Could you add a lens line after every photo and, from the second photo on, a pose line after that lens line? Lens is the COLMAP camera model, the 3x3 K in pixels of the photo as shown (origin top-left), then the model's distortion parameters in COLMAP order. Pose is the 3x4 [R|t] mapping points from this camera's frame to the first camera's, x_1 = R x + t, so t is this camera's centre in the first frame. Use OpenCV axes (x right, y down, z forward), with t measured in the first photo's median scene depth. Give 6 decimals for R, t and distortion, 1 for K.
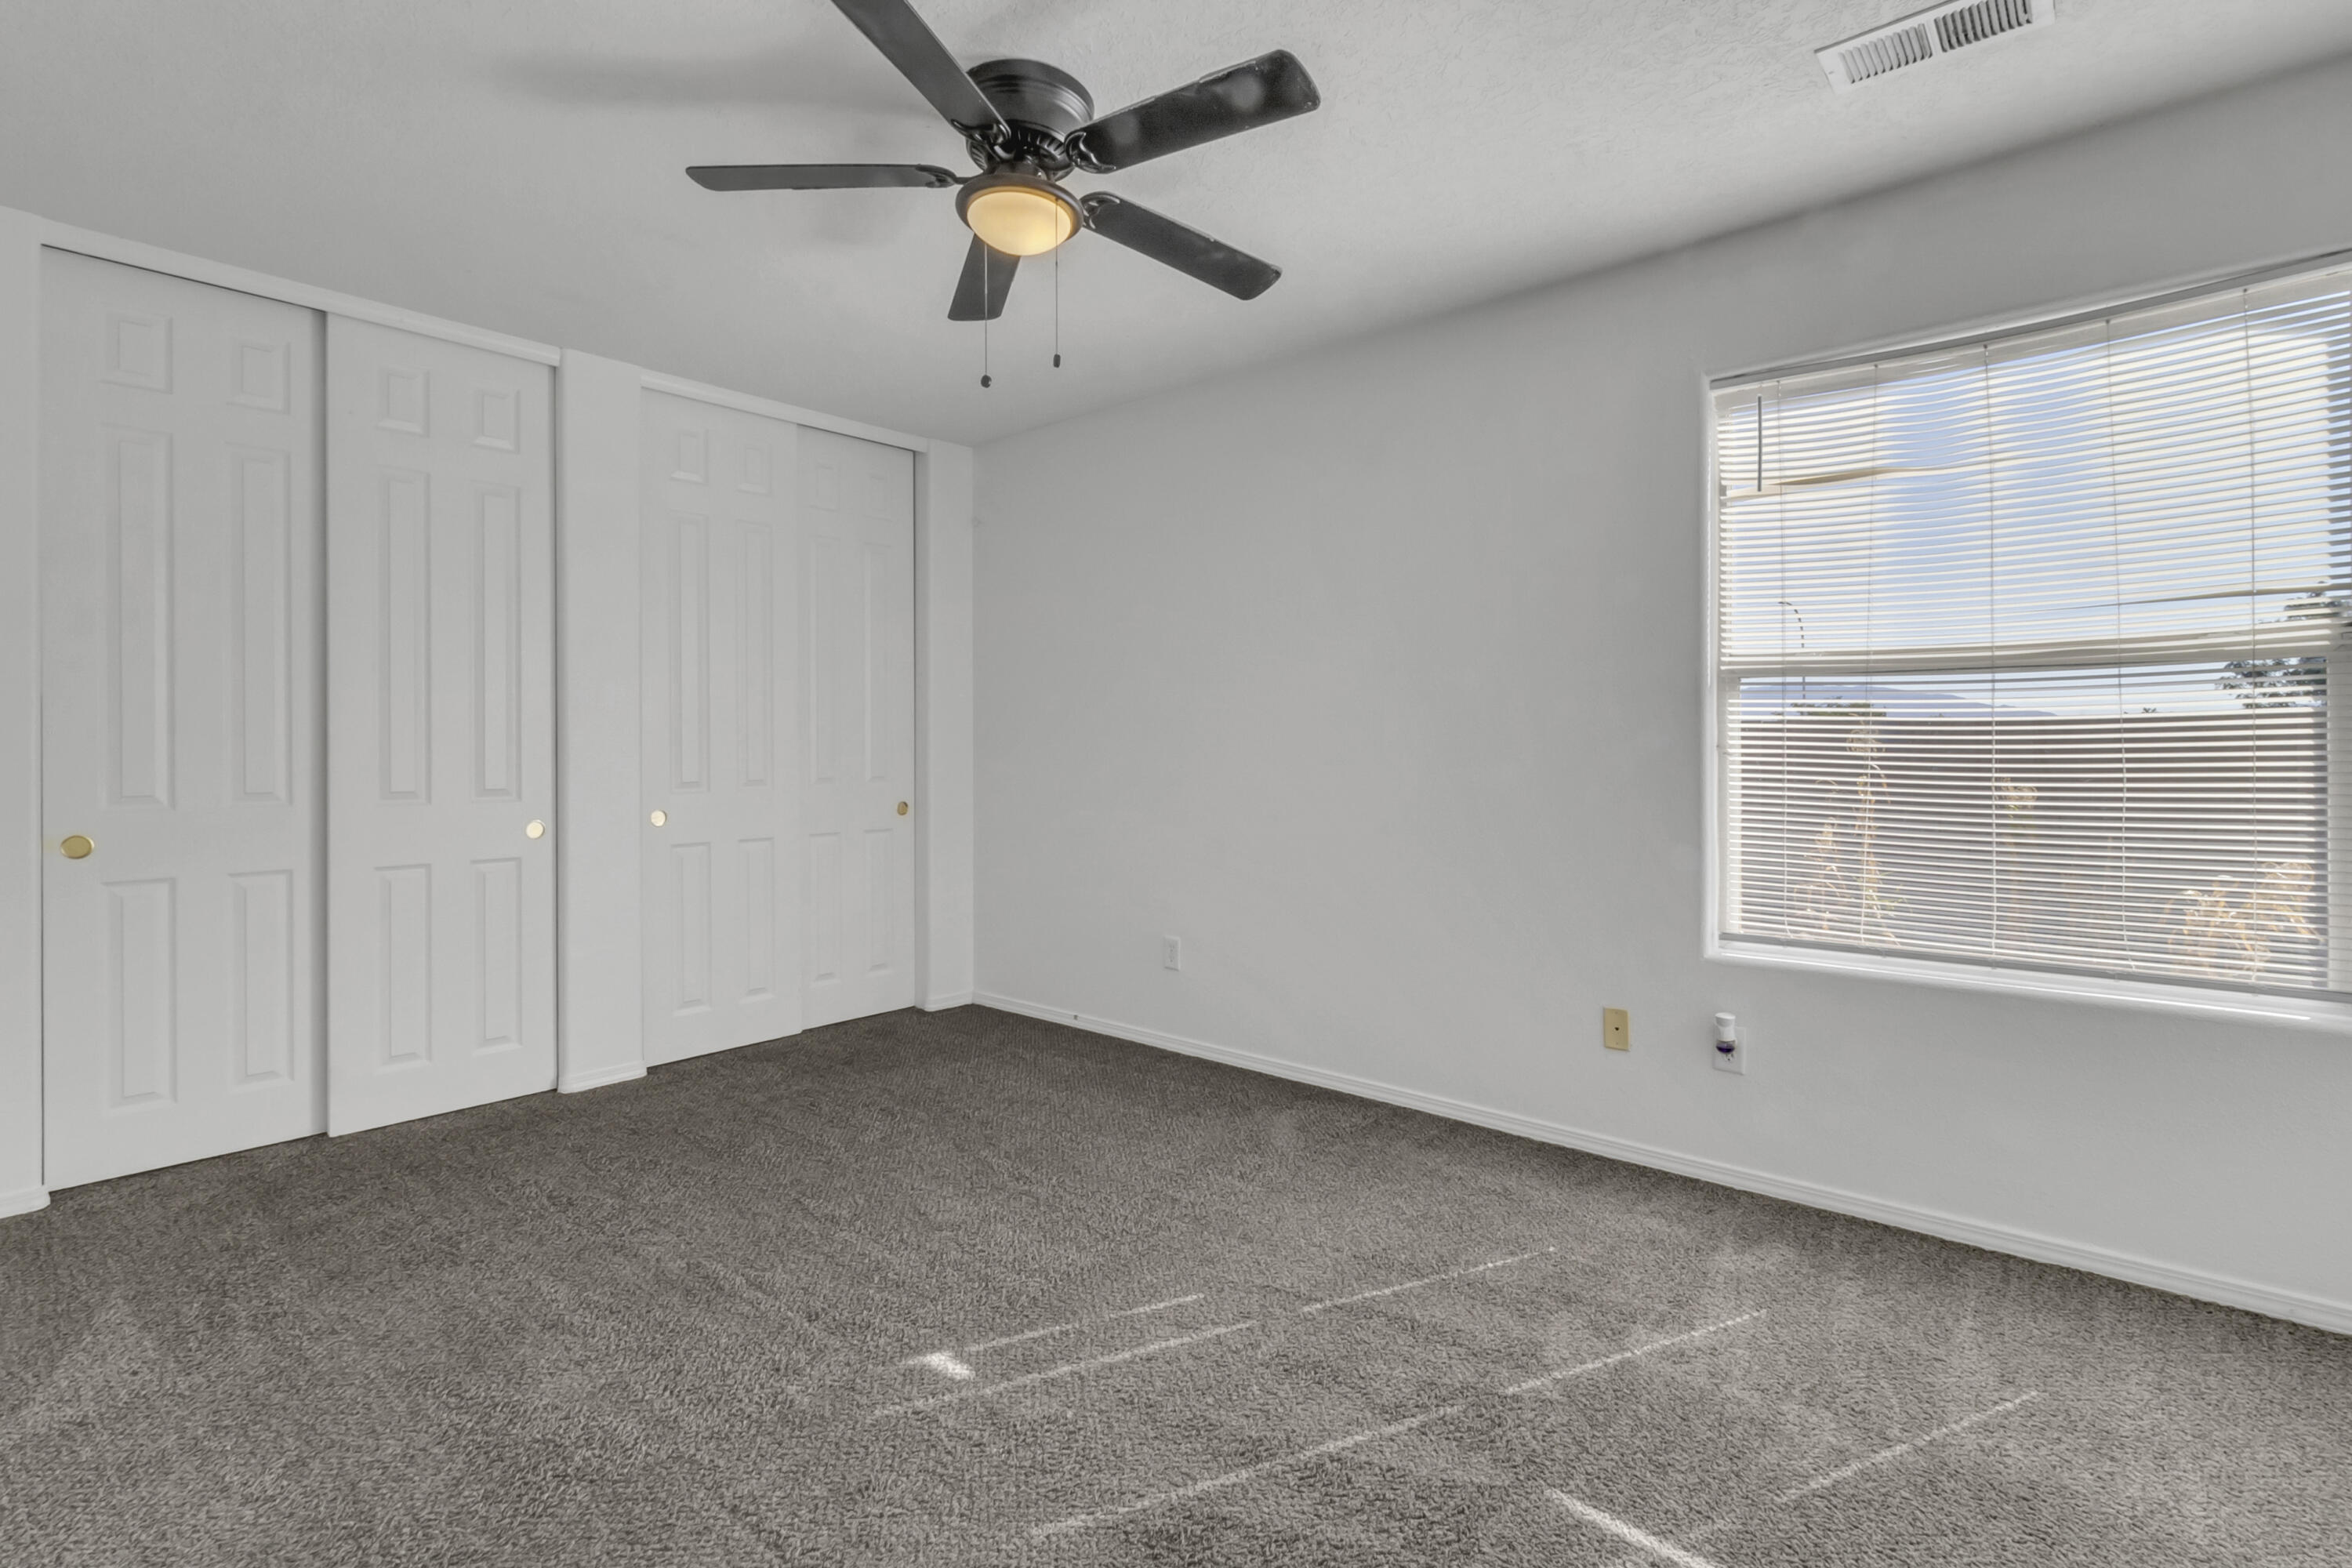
lens RADIAL K [[1101.5, 0, 1189.5], [0, 1101.5, 803.5], [0, 0, 1]] dist [-0.000411, -0.000047]
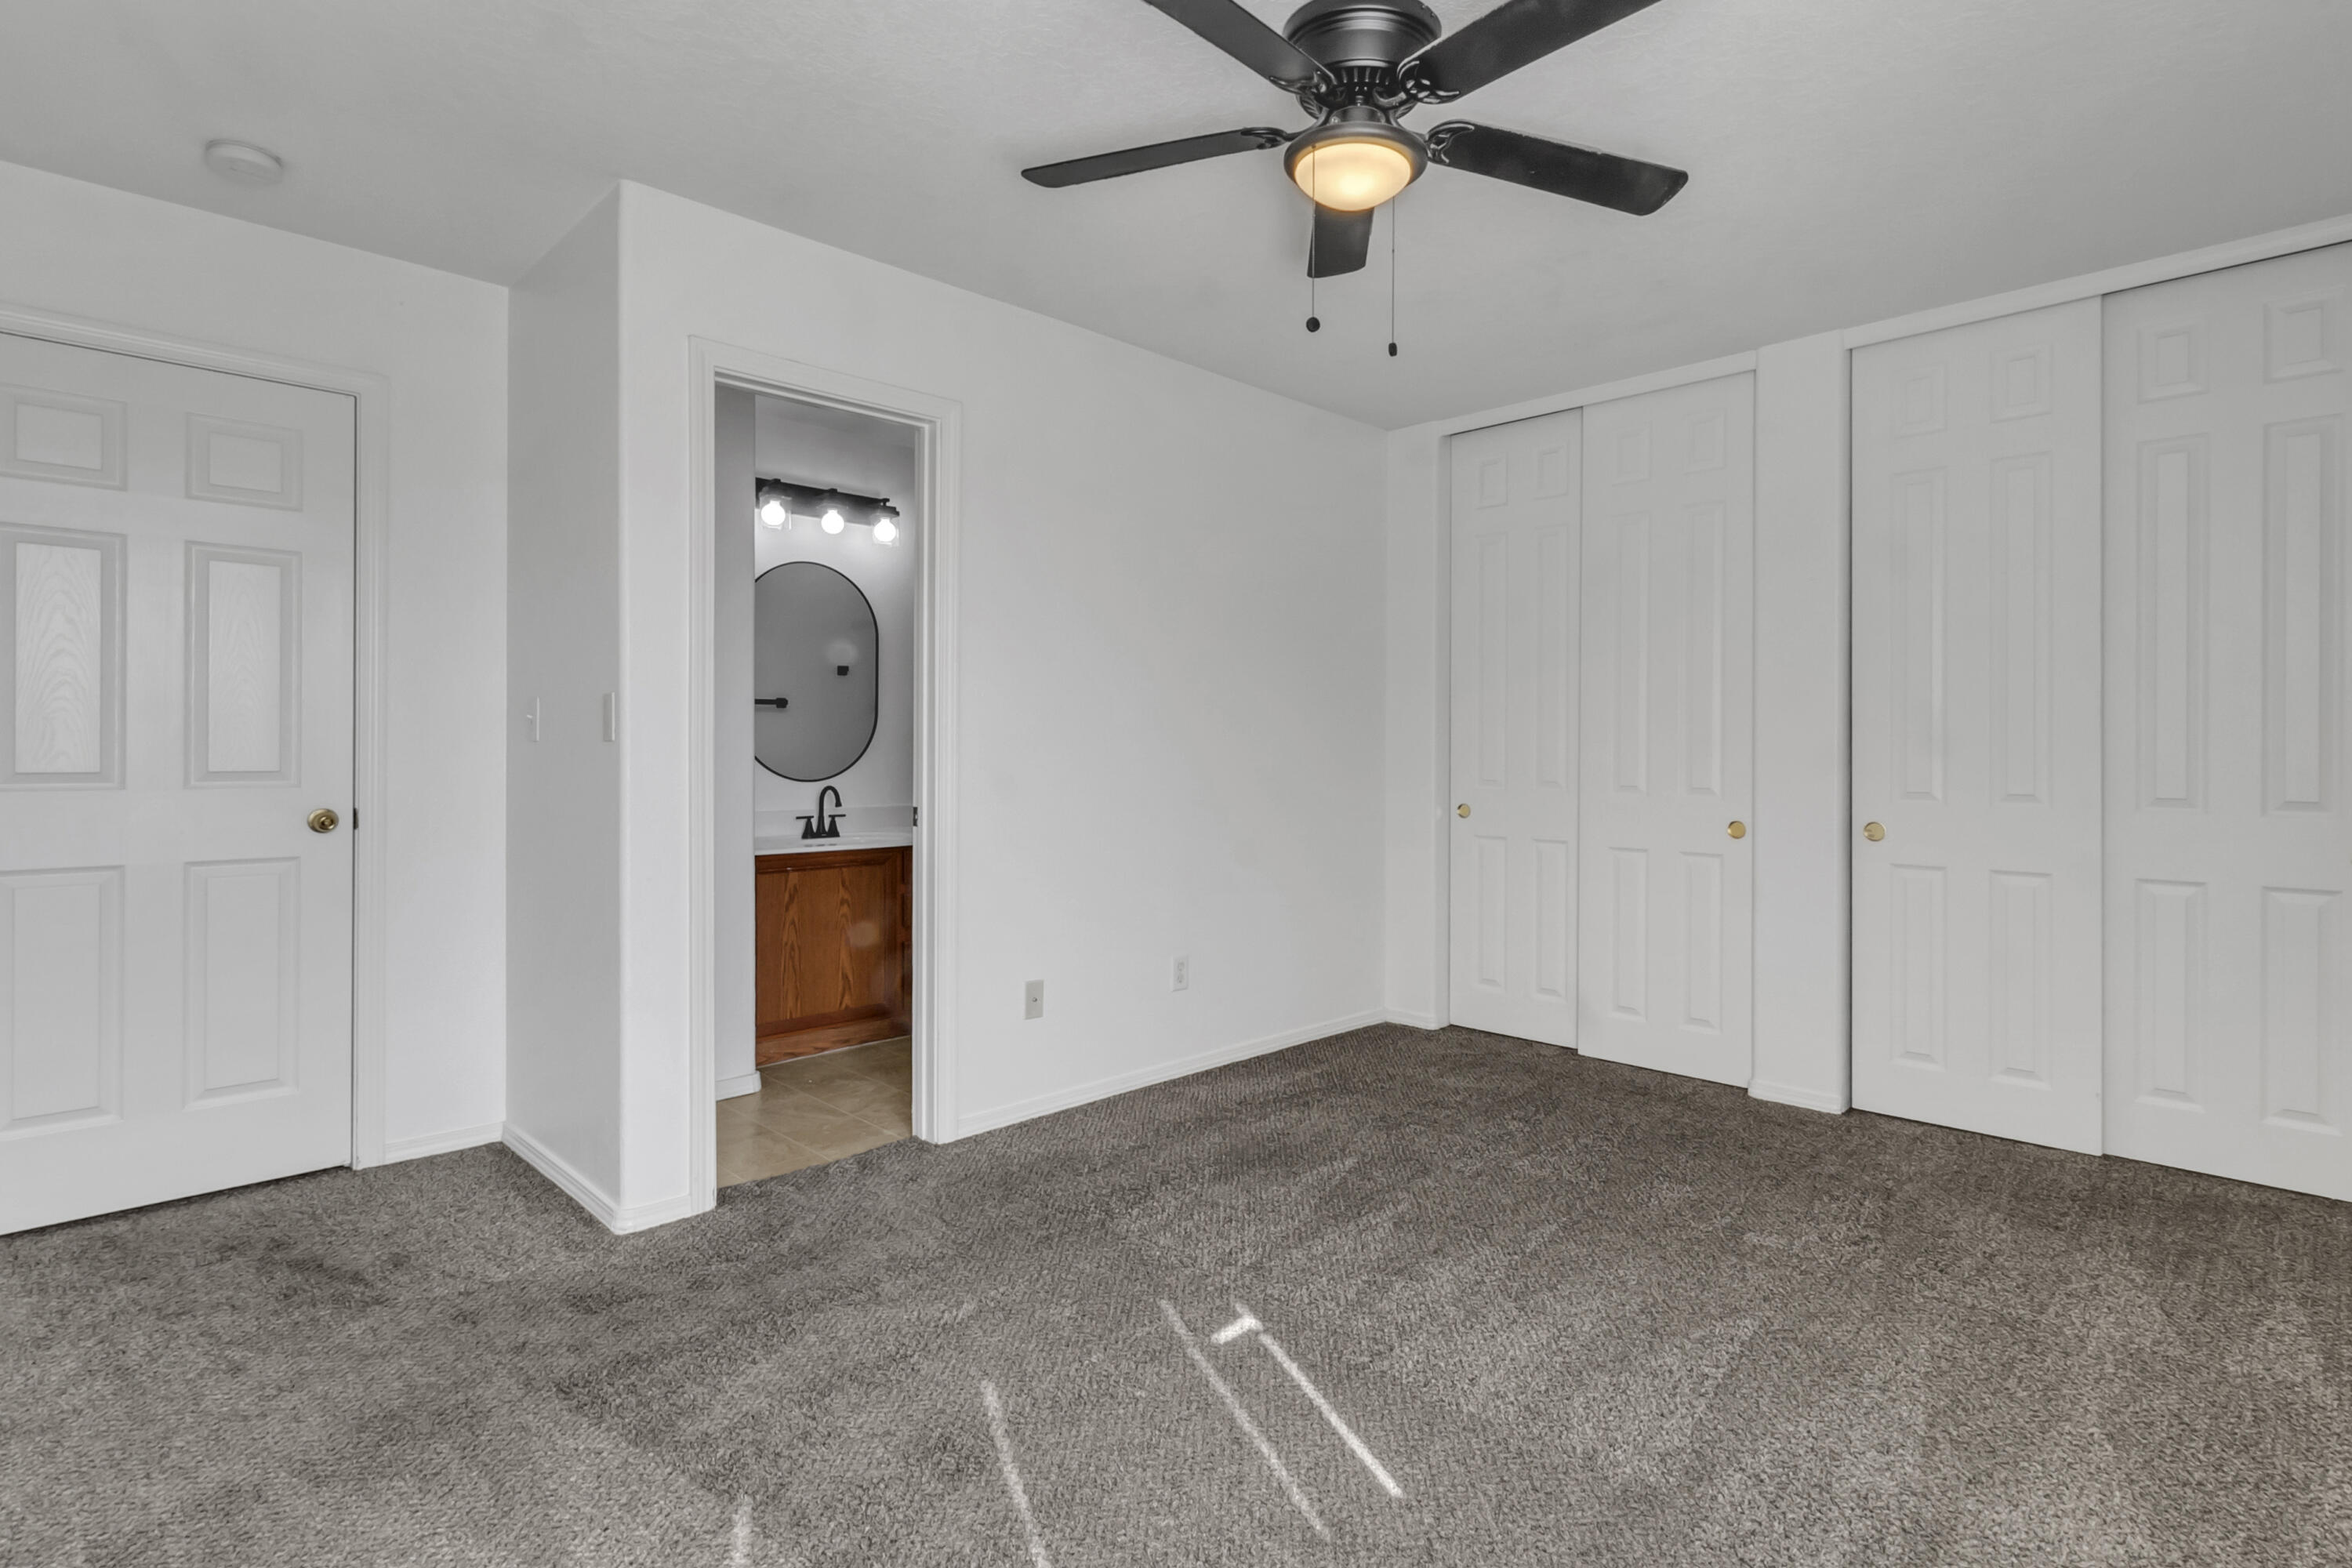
lens RADIAL K [[1073.6, 0, 1150.3], [0, 1073.6, 751.8], [0, 0, 1]] dist [-0.000476, -0.000146]
pose [[-0.067948, 0.000143, -0.997689, 0.618772], [-0.054384, 0.998513, 0.003847, -0.029068], [0.996206, 0.054520, -0.067839, 0.734310]]
